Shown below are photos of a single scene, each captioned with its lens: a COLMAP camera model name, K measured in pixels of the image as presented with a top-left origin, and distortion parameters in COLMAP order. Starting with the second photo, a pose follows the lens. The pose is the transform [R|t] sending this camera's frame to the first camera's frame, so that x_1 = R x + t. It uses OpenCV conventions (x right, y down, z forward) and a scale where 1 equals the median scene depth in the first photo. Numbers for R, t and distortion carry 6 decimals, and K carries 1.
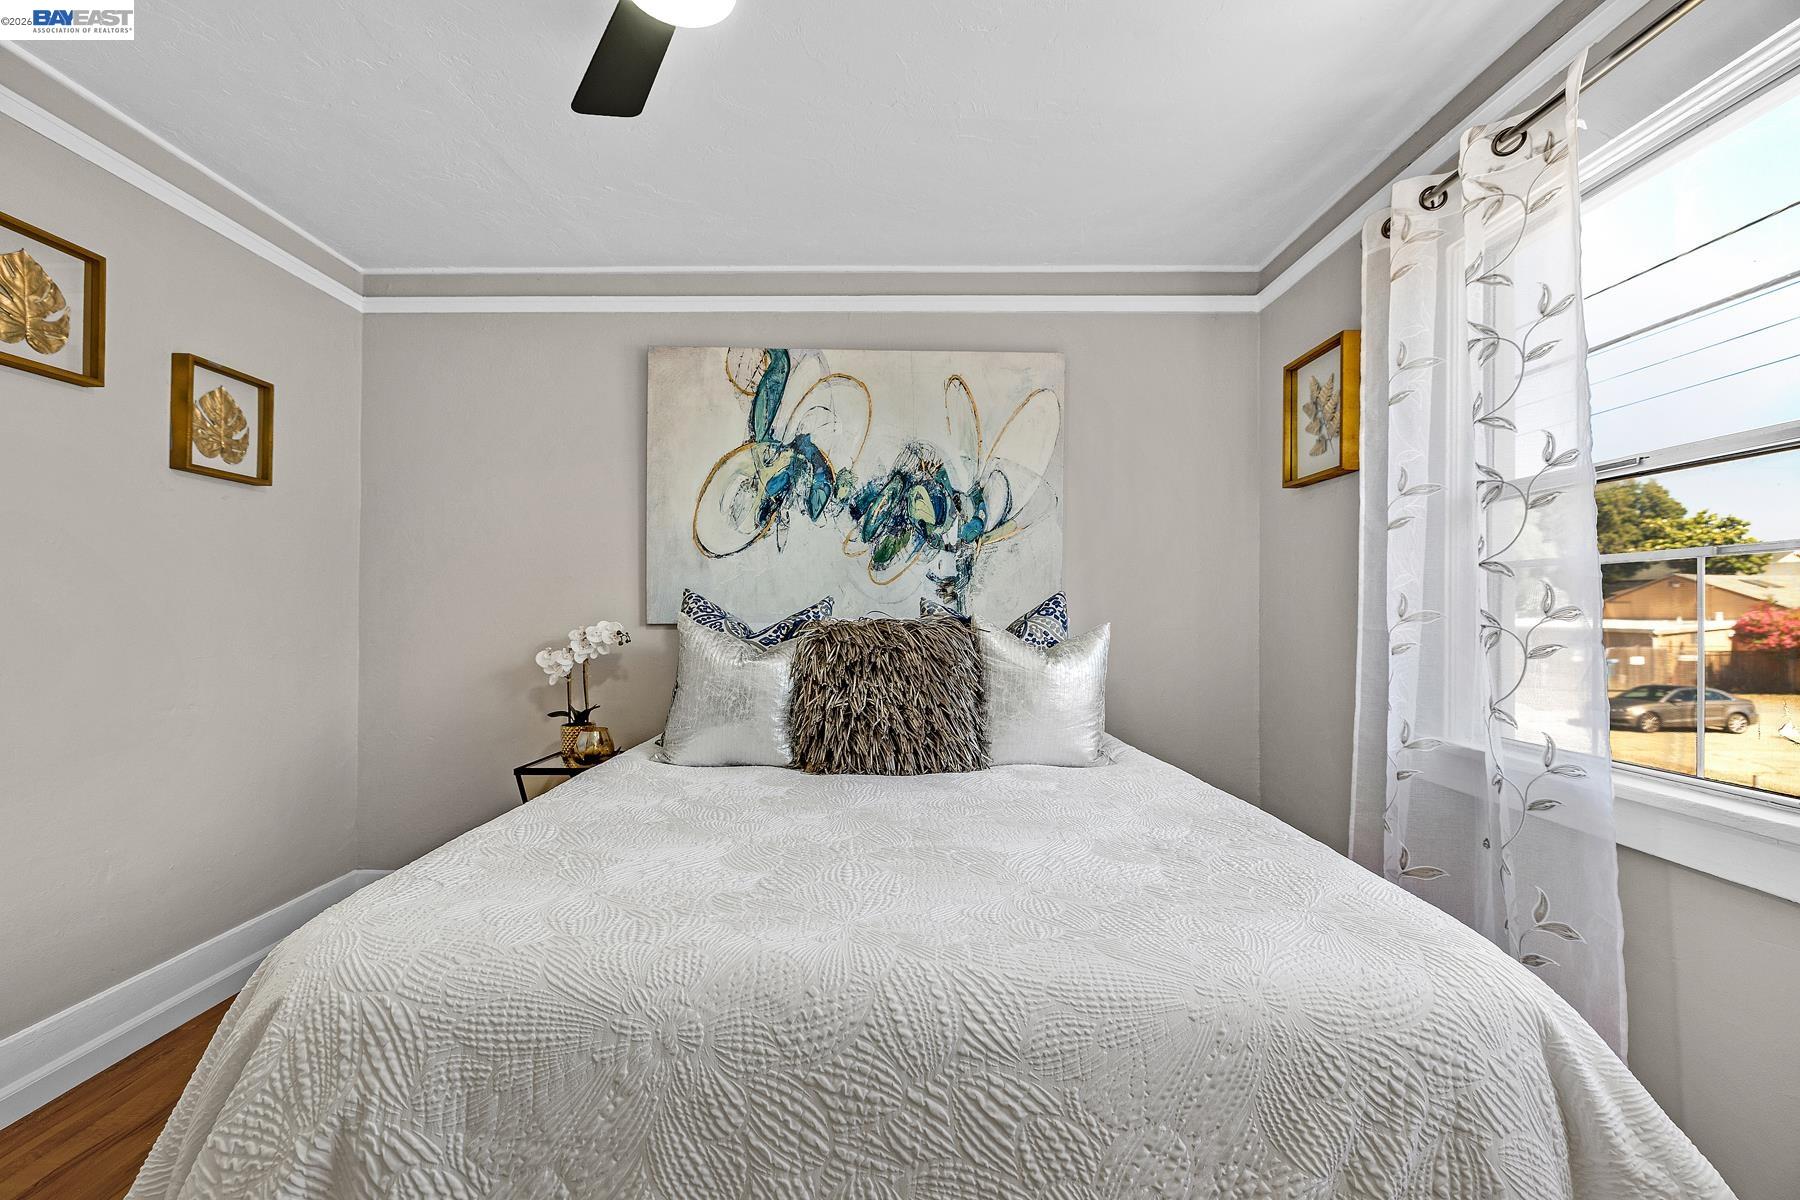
lens RADIAL K [[750.9, 0, 899.3], [0, 750.9, 599.1], [0, 0, 1]] dist [0.001048, 0.000011]
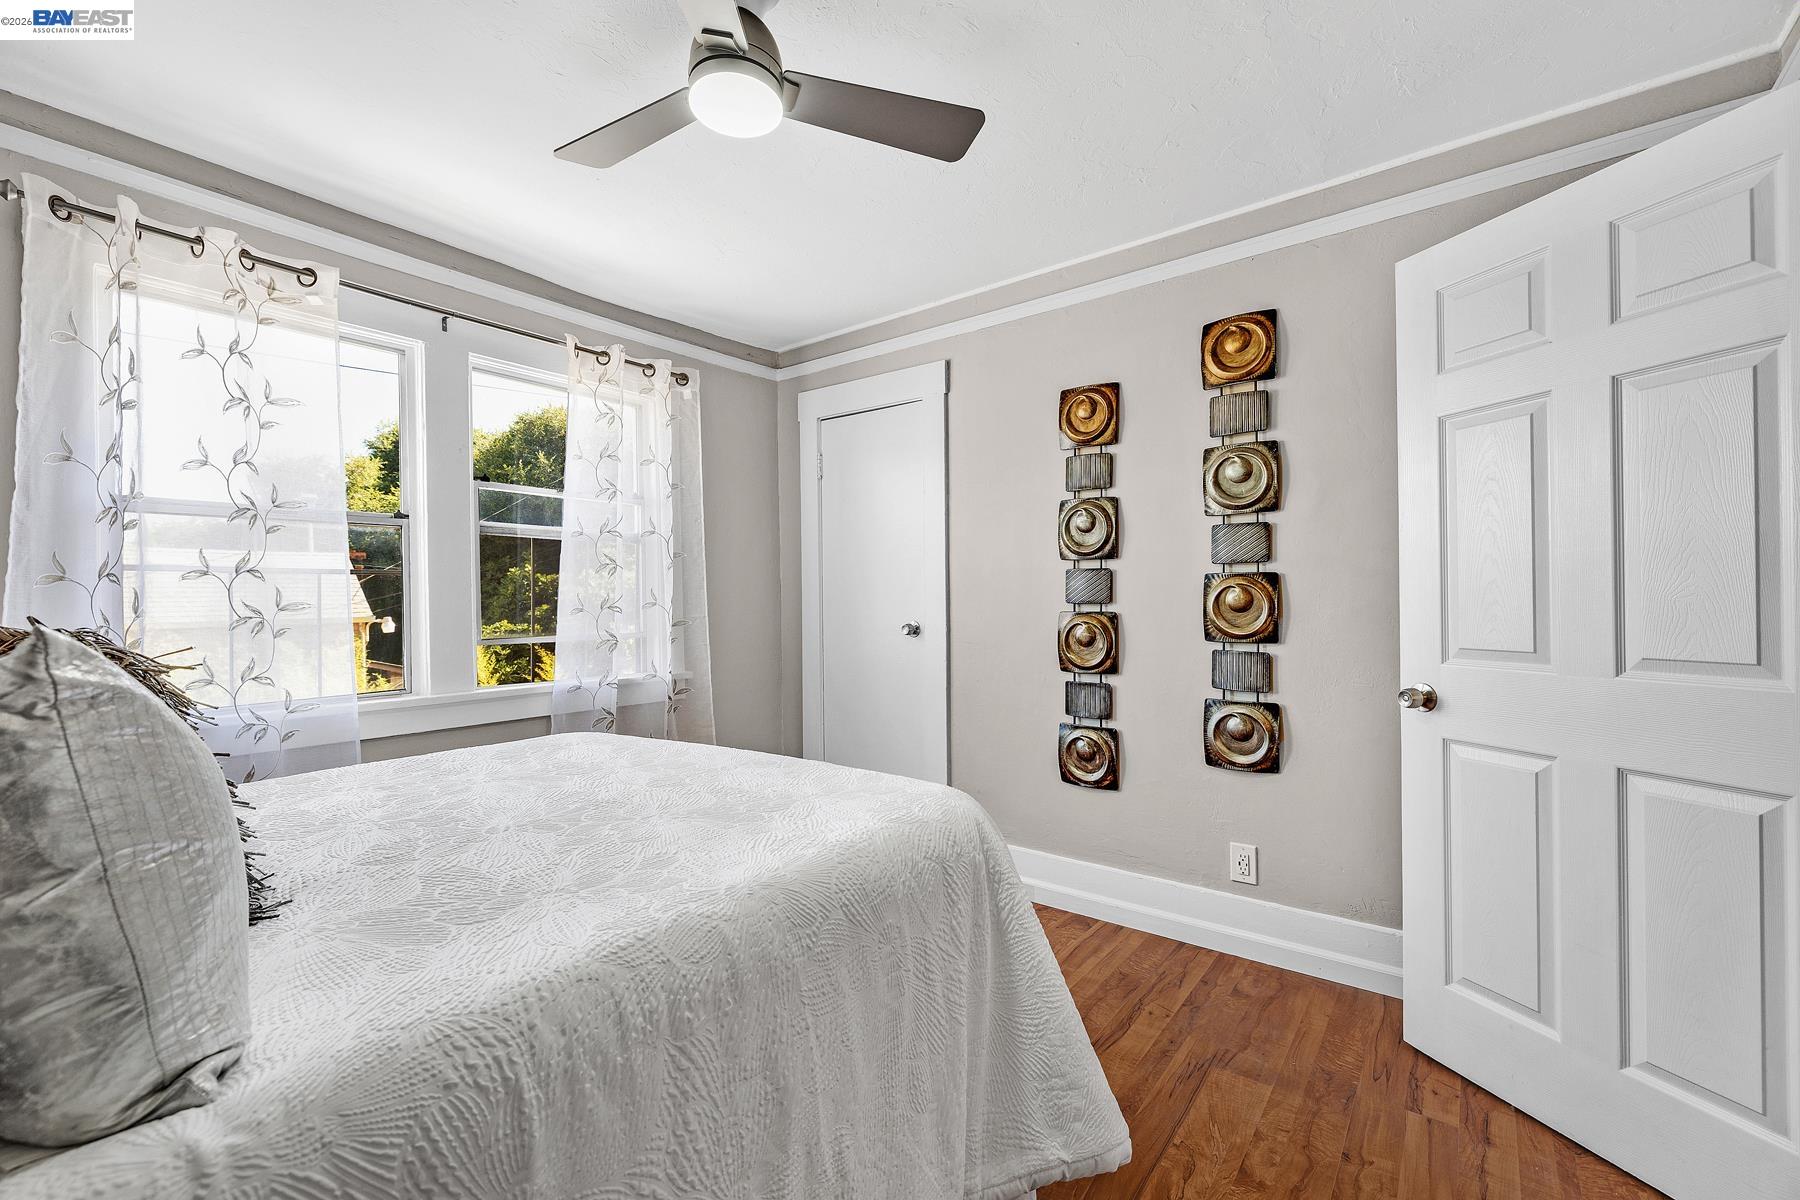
lens RADIAL K [[750.9, 0, 899.3], [0, 750.9, 599.1], [0, 0, 1]] dist [0.001048, 0.000011]
pose [[-0.794768, 0.003784, 0.606902, -0.542262], [0.001906, 0.999991, -0.003739, 0.007956], [-0.606911, -0.001815, -0.794768, 0.764160]]
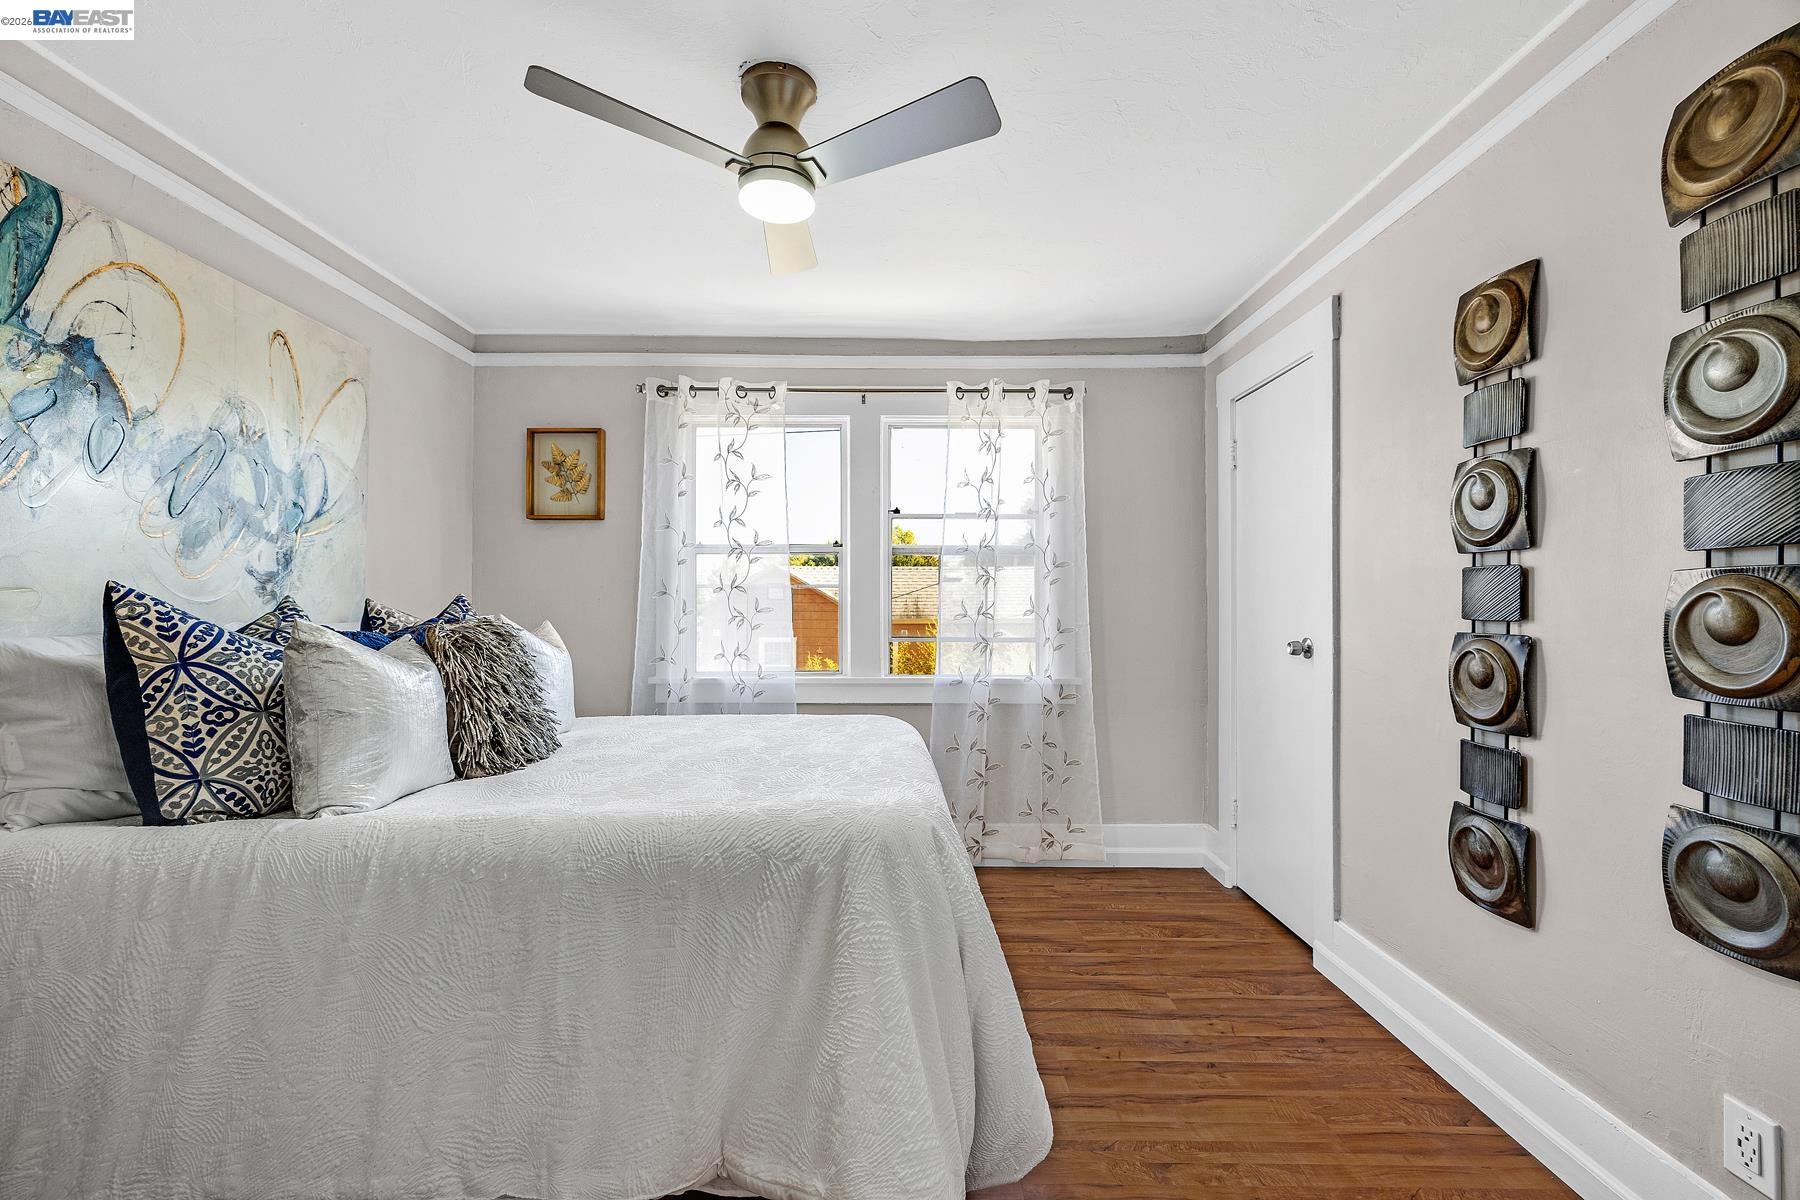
lens RADIAL K [[750.9, 0, 899.3], [0, 750.9, 599.1], [0, 0, 1]] dist [0.001048, 0.000011]
pose [[-0.013180, 0.005952, 0.999895, -0.767918], [-0.007646, 0.999952, -0.006053, -0.000054], [-0.999884, -0.007725, -0.013134, 0.319085]]
